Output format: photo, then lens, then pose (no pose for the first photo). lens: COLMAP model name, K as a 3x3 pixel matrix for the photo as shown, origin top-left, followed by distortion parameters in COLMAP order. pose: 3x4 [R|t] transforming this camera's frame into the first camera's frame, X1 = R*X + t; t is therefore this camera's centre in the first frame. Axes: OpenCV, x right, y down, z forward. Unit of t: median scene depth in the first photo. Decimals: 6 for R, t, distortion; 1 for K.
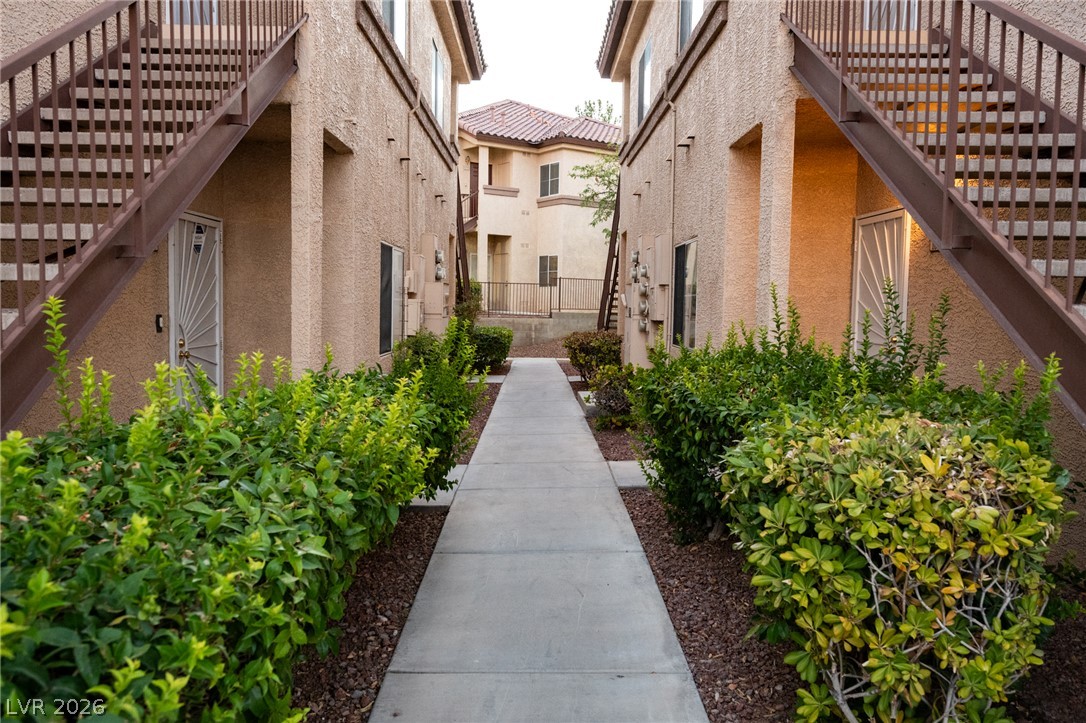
lens RADIAL K [[828.5, 0, 544.0], [0, 828.5, 360.5], [0, 0, 1]] dist [-0.010023, -0.001639]
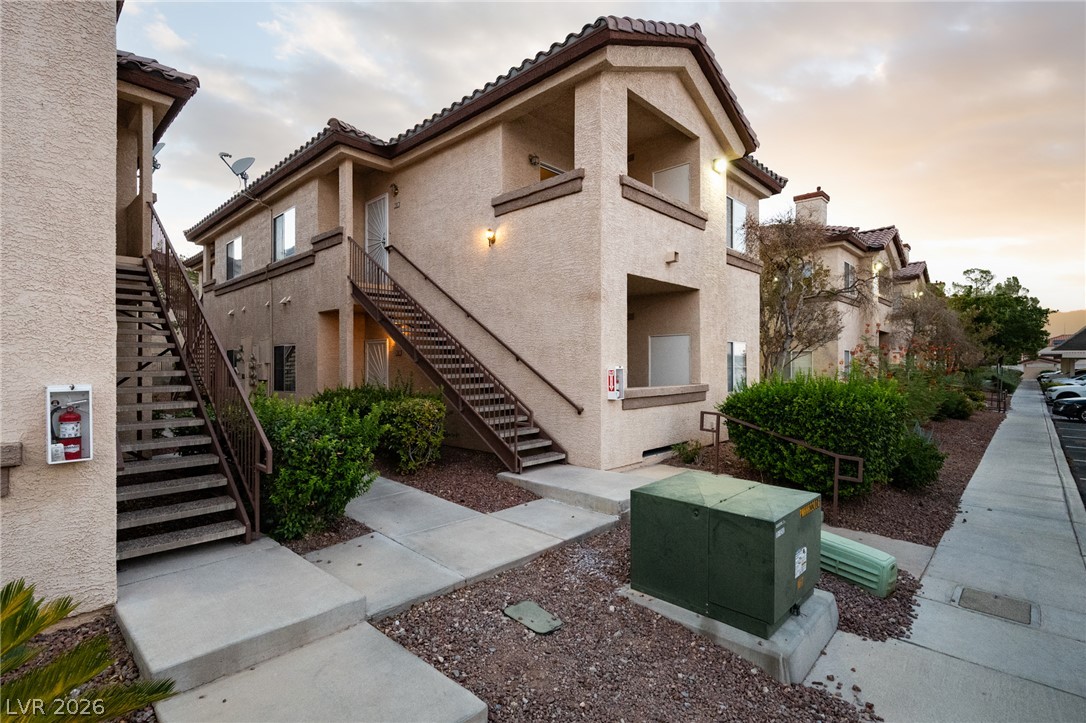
lens RADIAL K [[519.3, 0, 539.4], [0, 519.3, 366.4], [0, 0, 1]] dist [0.004132, 0.000338]
pose [[0.697391, -0.016130, 0.716509, -0.122949], [0.060534, 0.997500, -0.036463, 0.003087], [-0.714130, 0.068801, 0.696624, -0.164208]]
